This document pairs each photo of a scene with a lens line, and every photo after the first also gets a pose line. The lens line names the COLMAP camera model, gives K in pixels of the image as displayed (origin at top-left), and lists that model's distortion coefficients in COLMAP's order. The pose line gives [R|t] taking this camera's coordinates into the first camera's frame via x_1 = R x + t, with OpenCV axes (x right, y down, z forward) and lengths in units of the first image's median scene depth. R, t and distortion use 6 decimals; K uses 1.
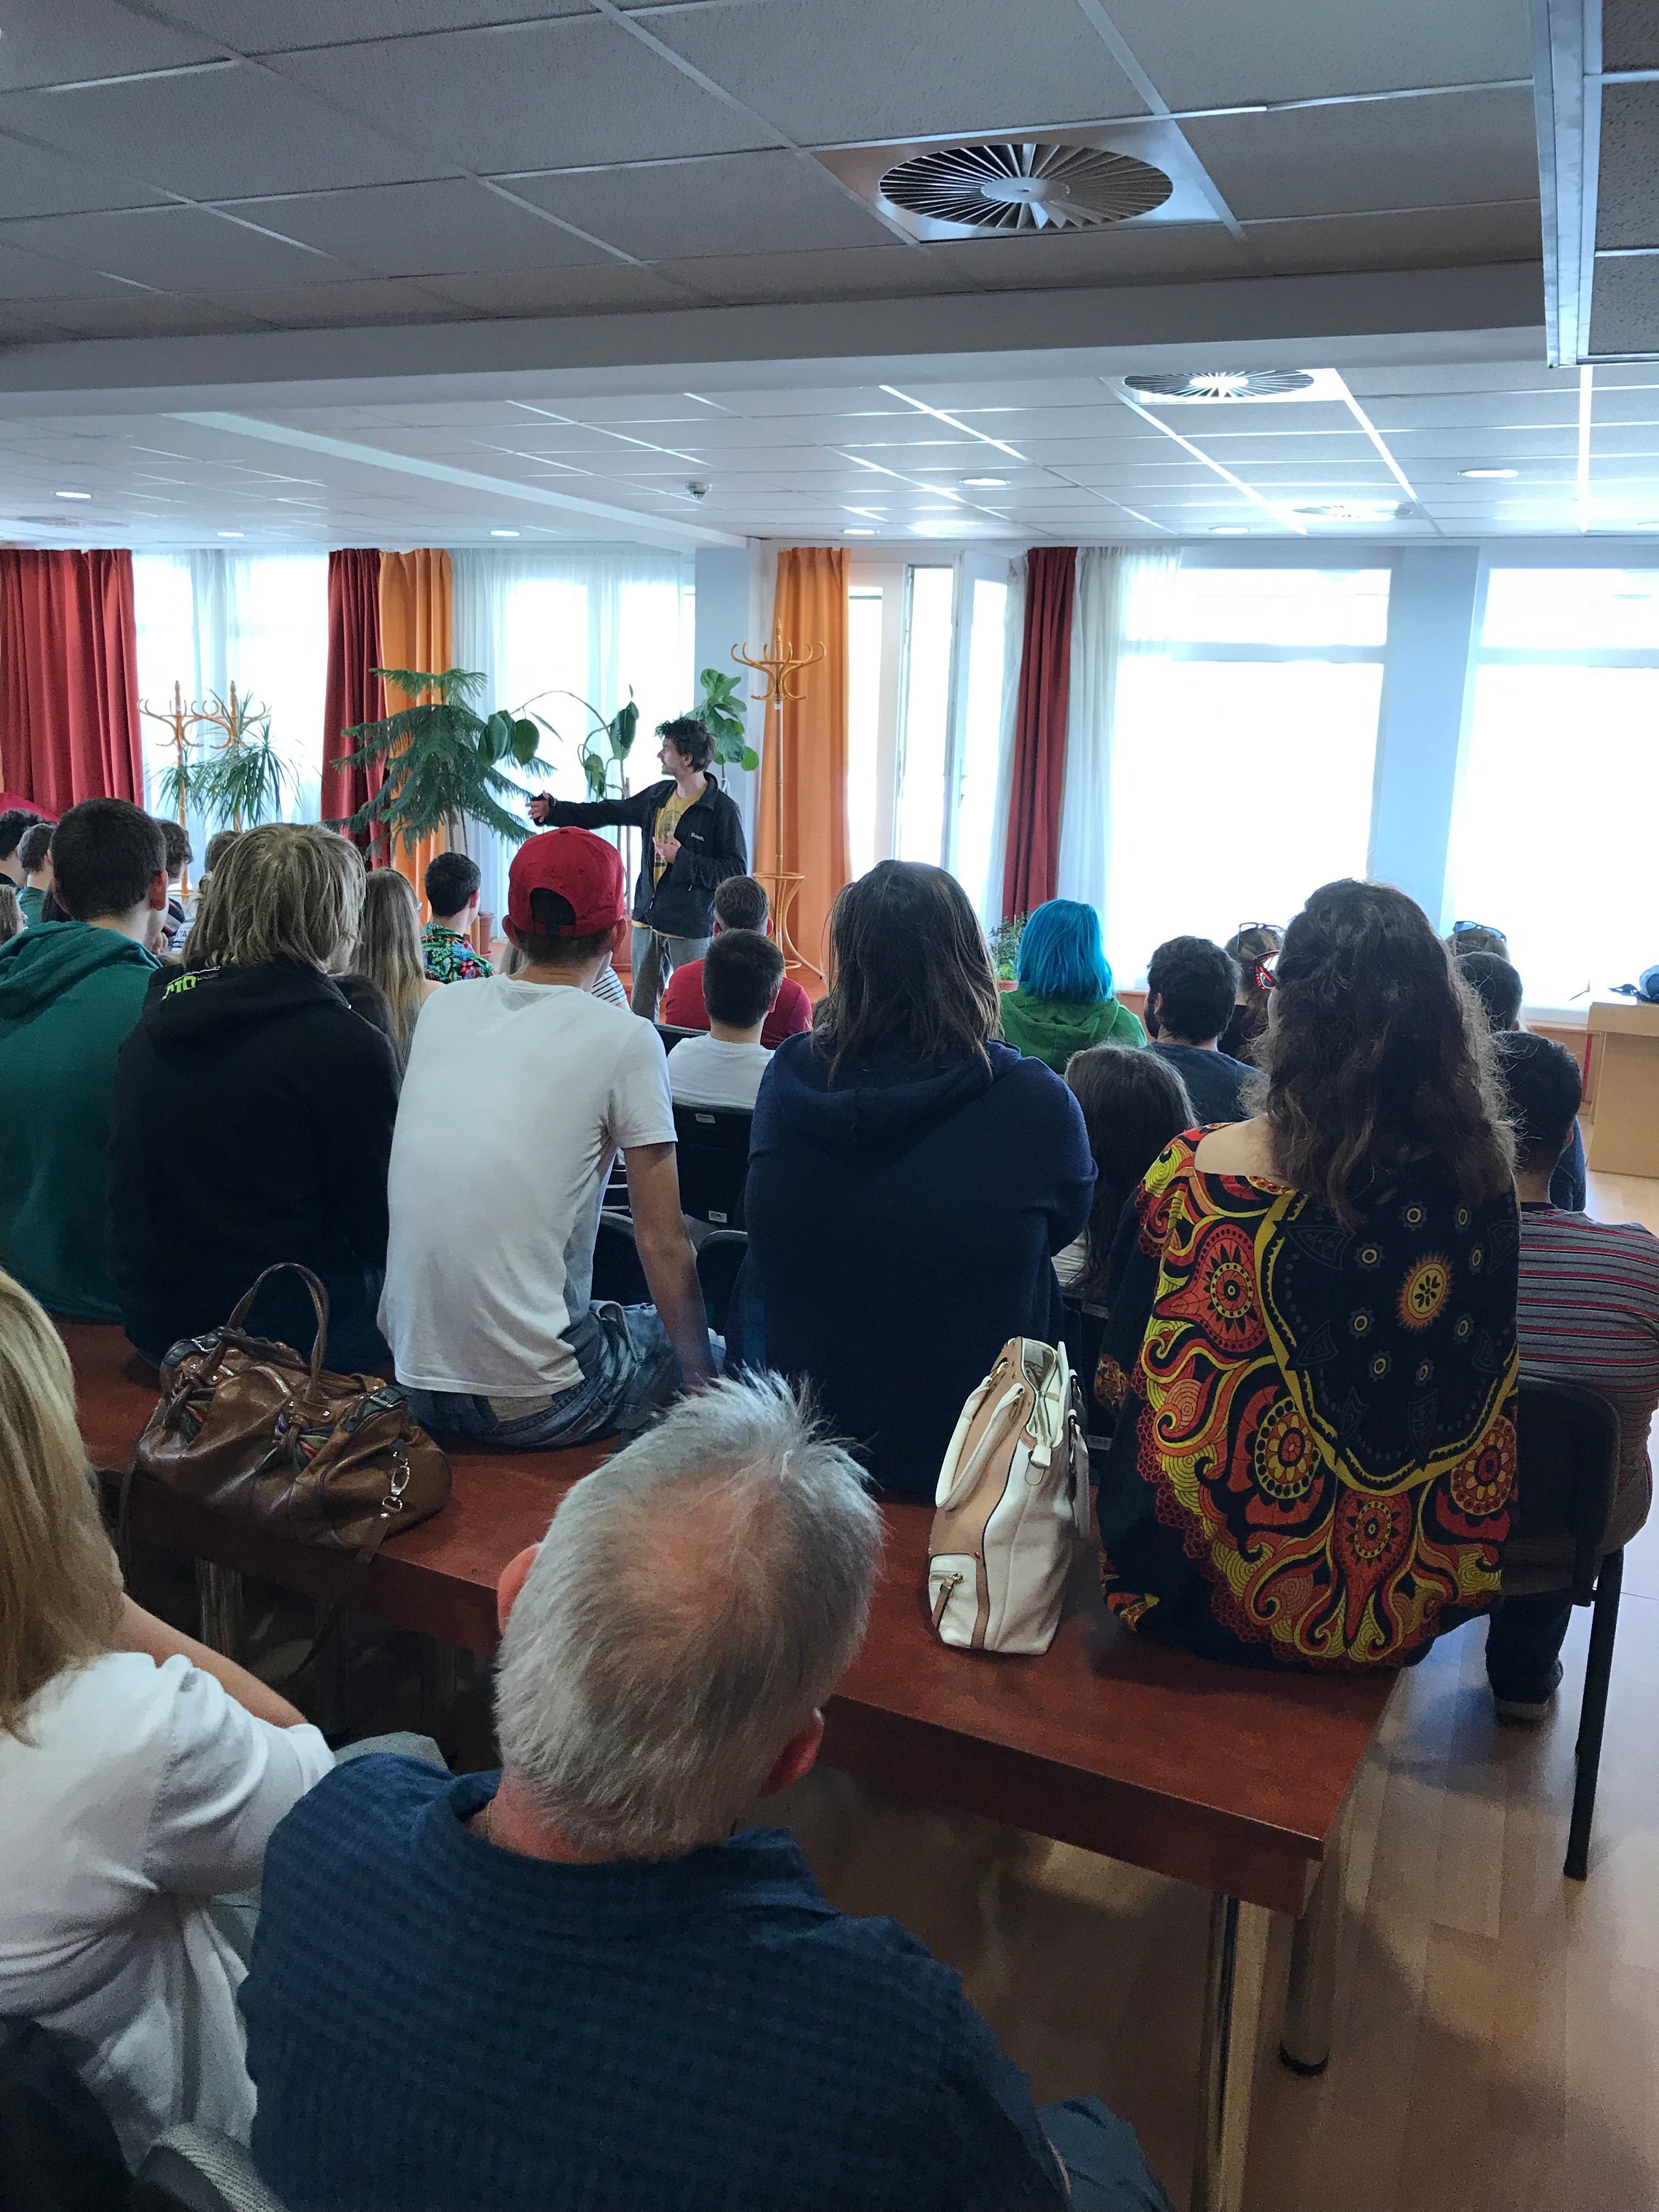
lens RADIAL K [[1859.7, 0, 829.5], [0, 1859.7, 1106.0], [0, 0, 1]] dist [0.011851, 0.000889]
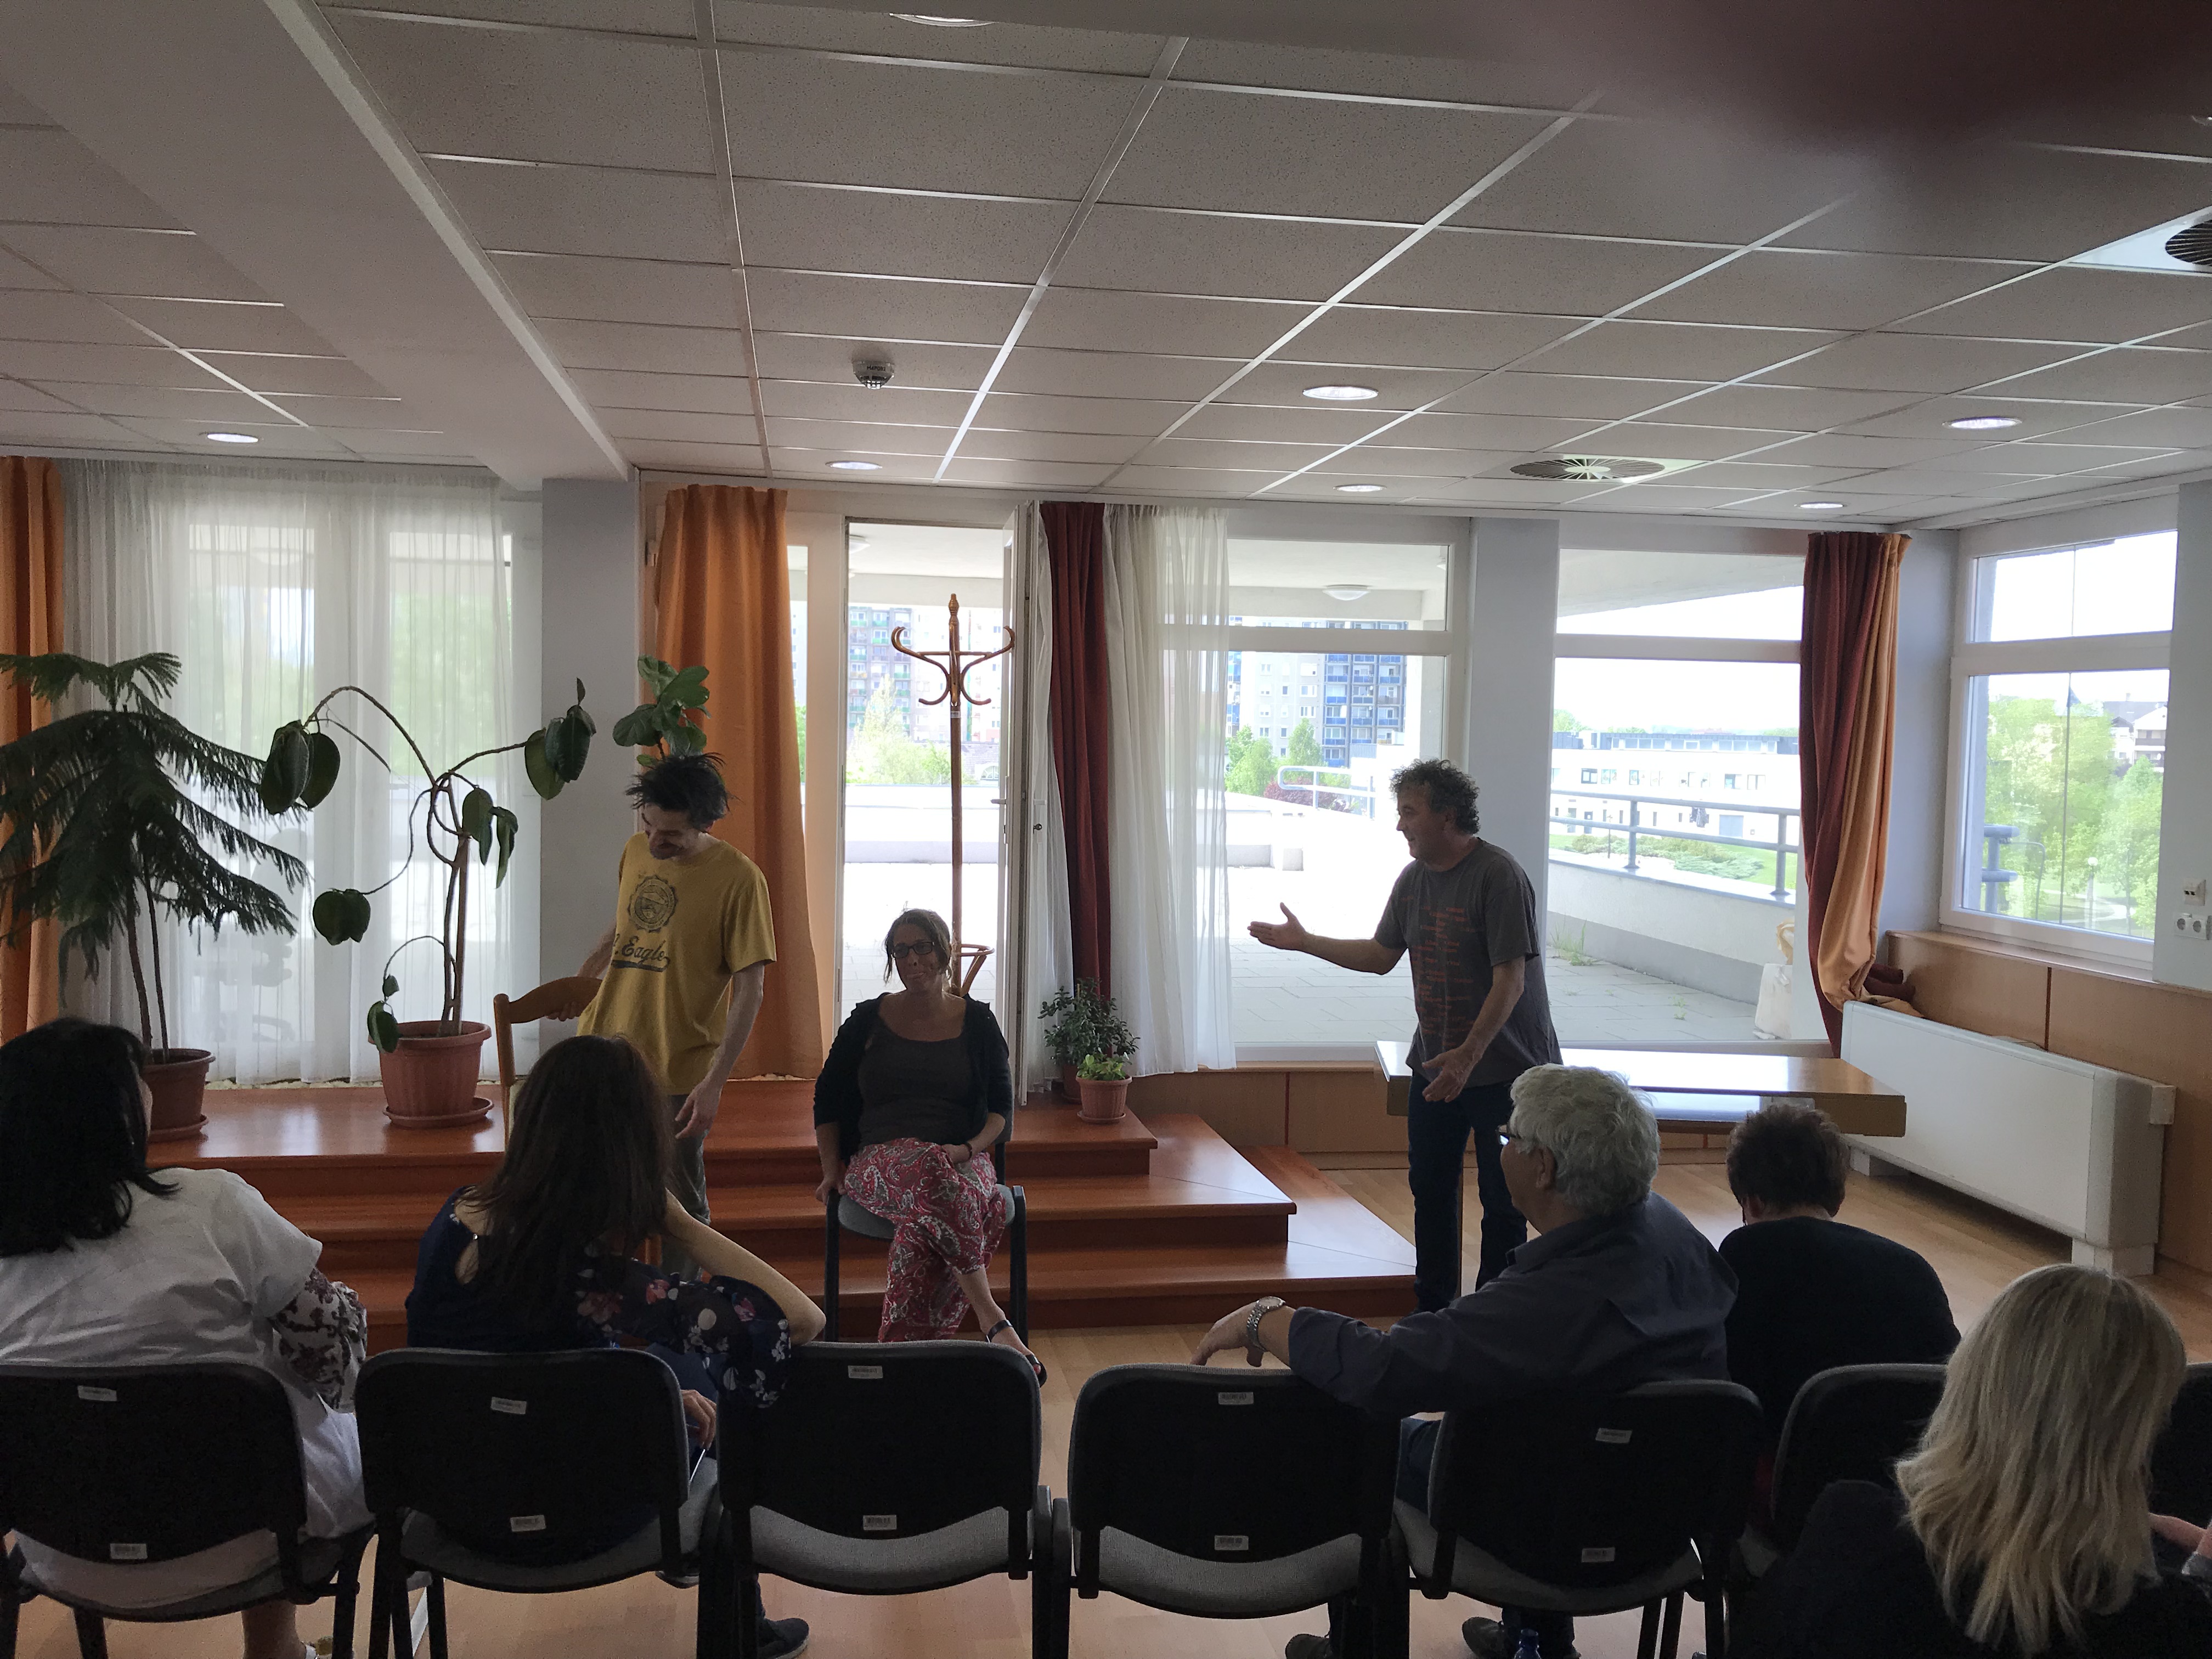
lens RADIAL K [[1803.2, 0, 1106.0], [0, 1803.2, 829.5], [0, 0, 1]] dist [0.005036, -0.006594]
pose [[0.862810, -0.042564, 0.503734, -0.234906], [0.107351, 0.989150, -0.100293, -0.091227], [-0.493999, 0.140610, 0.858017, 0.373754]]
